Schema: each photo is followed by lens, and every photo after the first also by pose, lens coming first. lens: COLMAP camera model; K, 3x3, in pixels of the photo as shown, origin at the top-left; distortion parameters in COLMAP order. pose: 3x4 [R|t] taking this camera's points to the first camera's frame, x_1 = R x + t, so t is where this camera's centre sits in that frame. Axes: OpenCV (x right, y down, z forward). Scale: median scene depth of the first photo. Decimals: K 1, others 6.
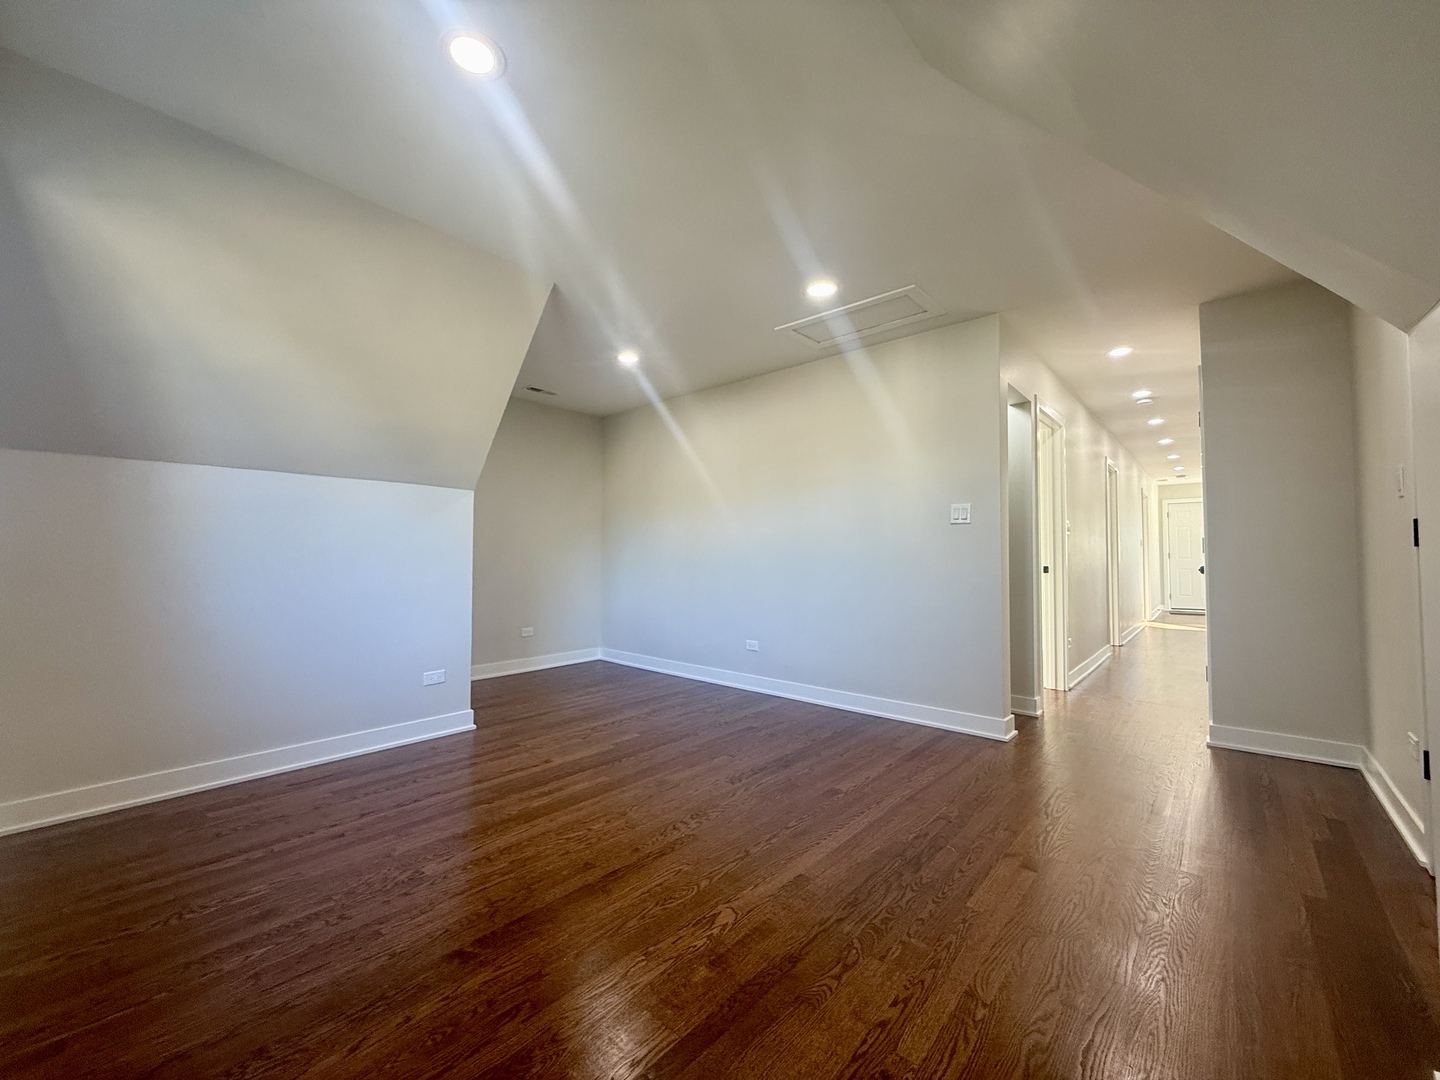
lens RADIAL K [[574.8, 0, 715.0], [0, 574.8, 539.8], [0, 0, 1]] dist [0.001042, -0.000578]
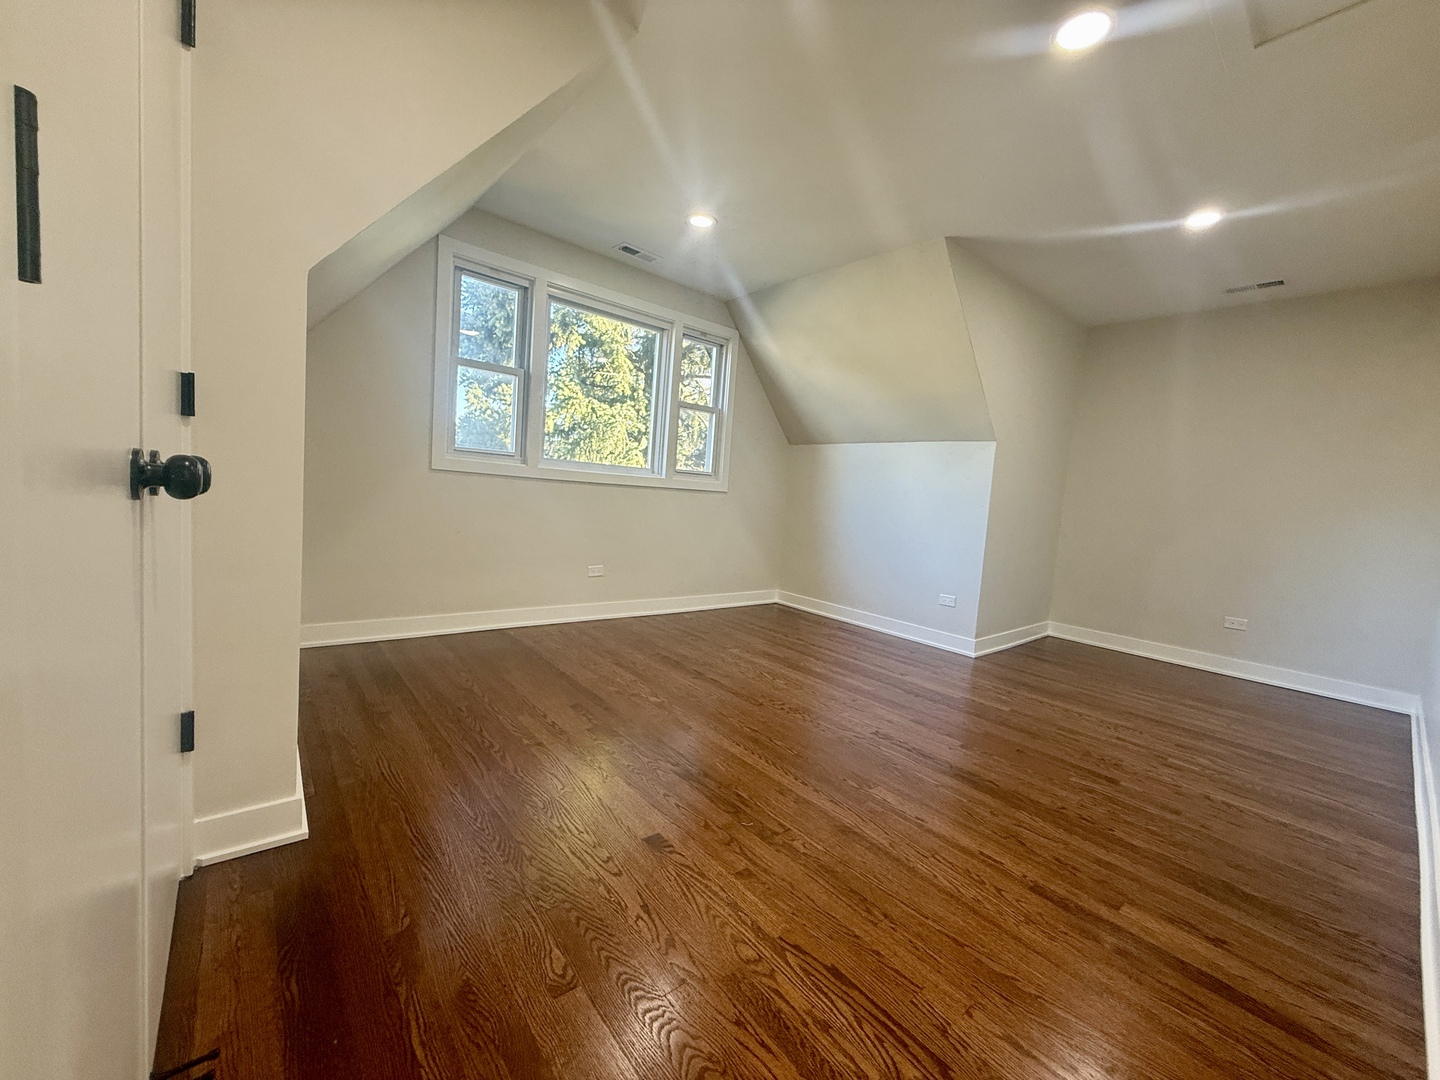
lens RADIAL K [[574.8, 0, 716.6], [0, 574.8, 538.2], [0, 0, 1]] dist [0.001042, -0.000578]
pose [[-0.157588, 0.068531, -0.985124, 0.954460], [-0.041924, 0.996225, 0.076010, 0.044500], [0.986615, 0.053279, -0.154120, 0.857839]]
